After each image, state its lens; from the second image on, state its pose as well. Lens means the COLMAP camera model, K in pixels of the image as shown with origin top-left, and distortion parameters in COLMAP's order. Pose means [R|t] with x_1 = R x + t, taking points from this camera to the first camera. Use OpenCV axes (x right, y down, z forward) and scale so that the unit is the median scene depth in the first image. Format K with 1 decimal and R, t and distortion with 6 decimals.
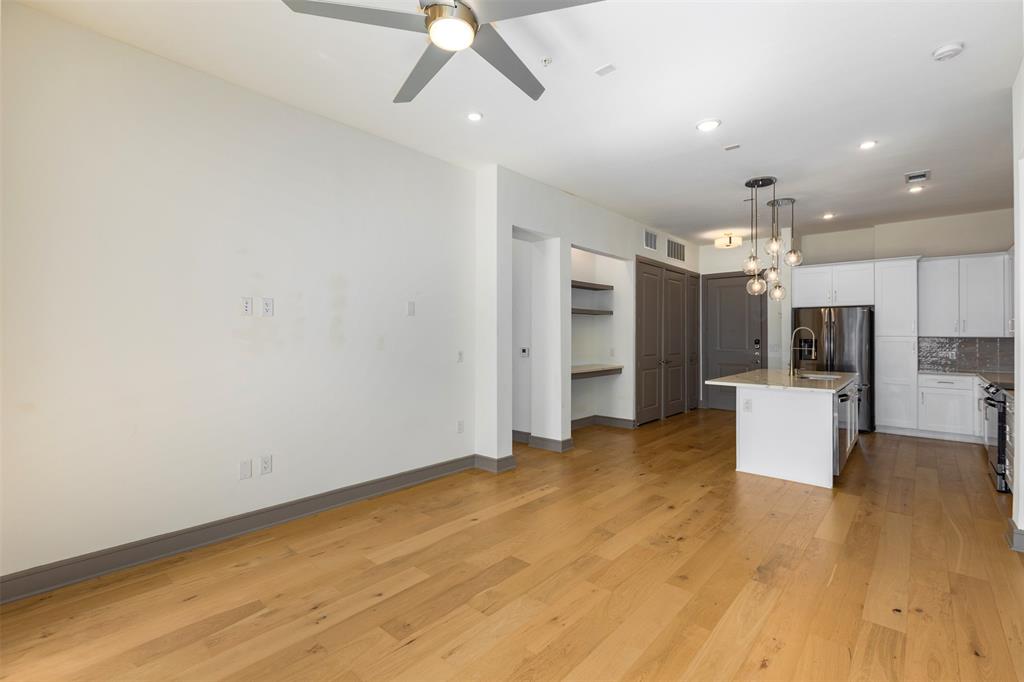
lens RADIAL K [[462.1, 0, 510.5], [0, 462.1, 340.2], [0, 0, 1]] dist [-0.031564, -0.000426]
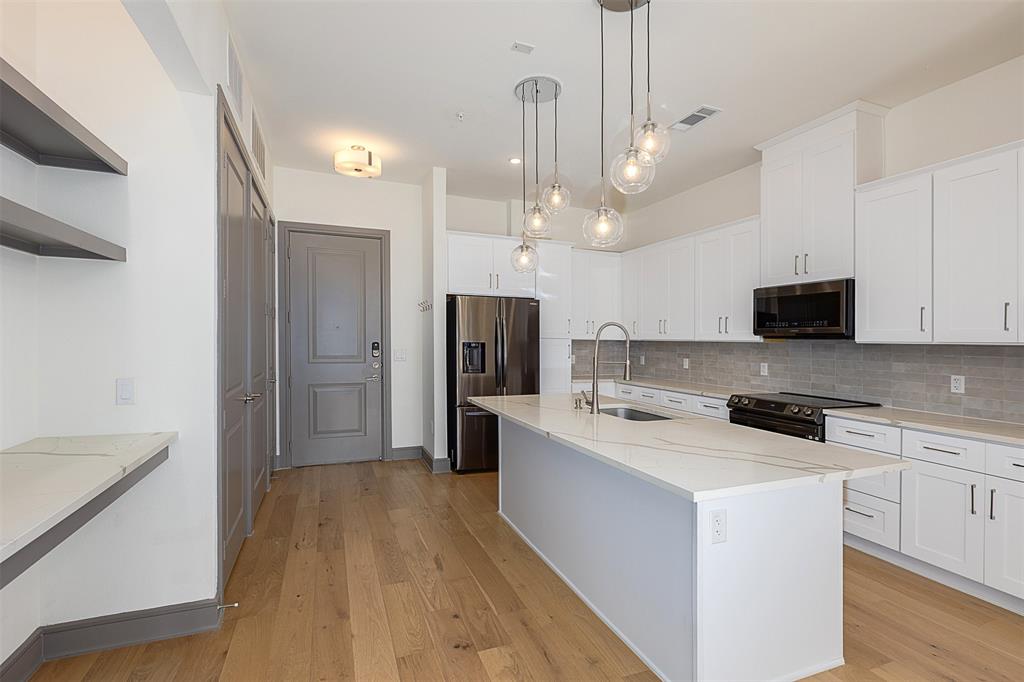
lens RADIAL K [[462.1, 0, 509.1], [0, 462.1, 341.5], [0, 0, 1]] dist [-0.031564, -0.000426]
pose [[0.446966, -0.000700, 0.894550, 0.069551], [-0.004749, 0.999984, 0.003156, -0.005934], [-0.894538, -0.005658, 0.446956, 0.596012]]
